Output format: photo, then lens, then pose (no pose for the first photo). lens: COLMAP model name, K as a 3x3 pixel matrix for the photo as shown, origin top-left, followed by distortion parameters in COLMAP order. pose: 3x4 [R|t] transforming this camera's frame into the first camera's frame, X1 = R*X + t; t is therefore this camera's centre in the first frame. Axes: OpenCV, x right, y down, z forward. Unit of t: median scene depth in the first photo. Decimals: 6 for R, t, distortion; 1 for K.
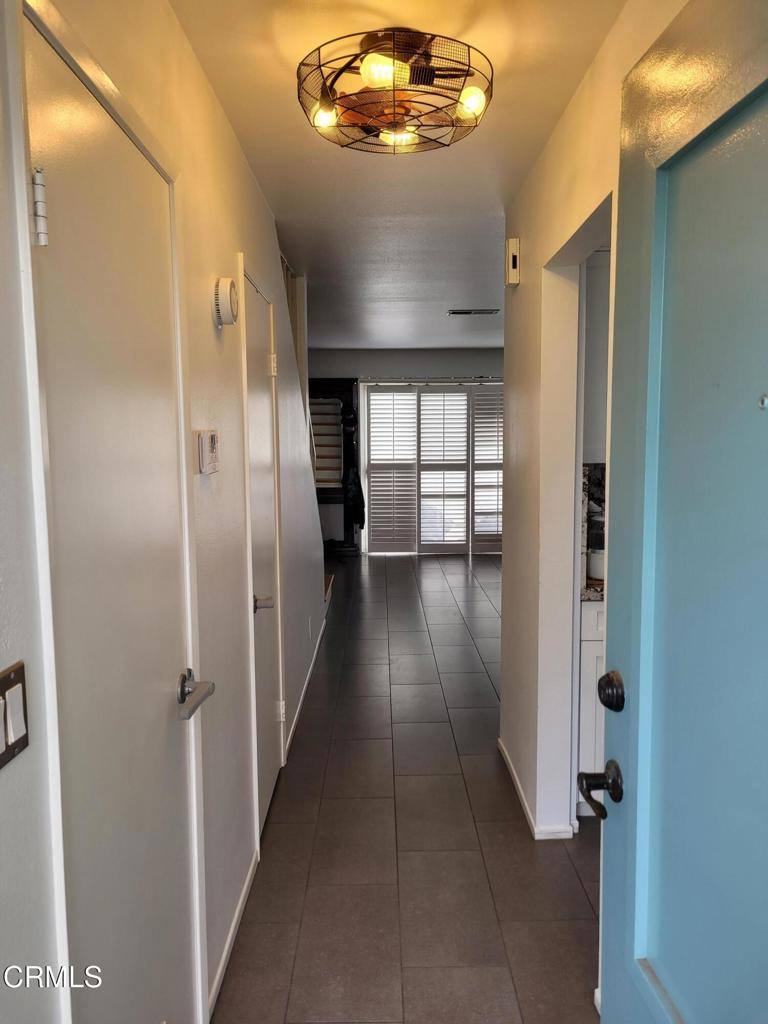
lens RADIAL K [[775.6, 0, 380.4], [0, 775.6, 504.7], [0, 0, 1]] dist [0.047031, -0.023729]
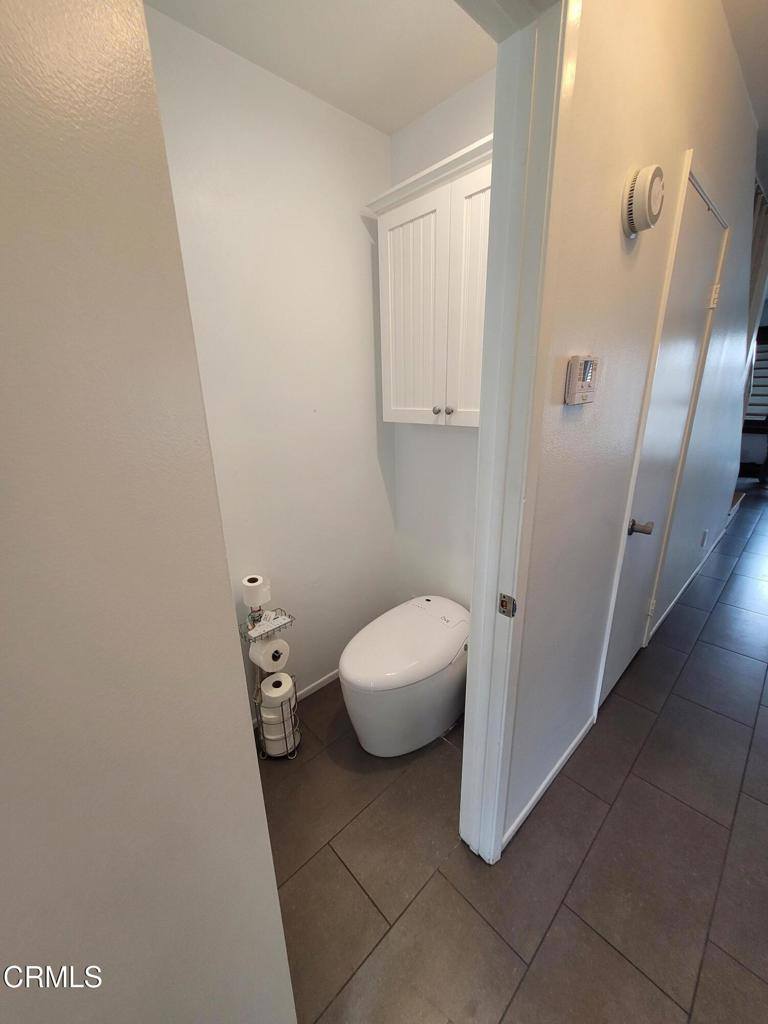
lens RADIAL K [[400.5, 0, 383.7], [0, 400.5, 511.2], [0, 0, 1]] dist [-0.003589, 0.001232]
pose [[0.684329, 0.212851, -0.697416, -0.010982], [-0.052640, 0.968372, 0.243895, -0.013962], [0.727271, -0.130192, 0.673889, 0.366531]]
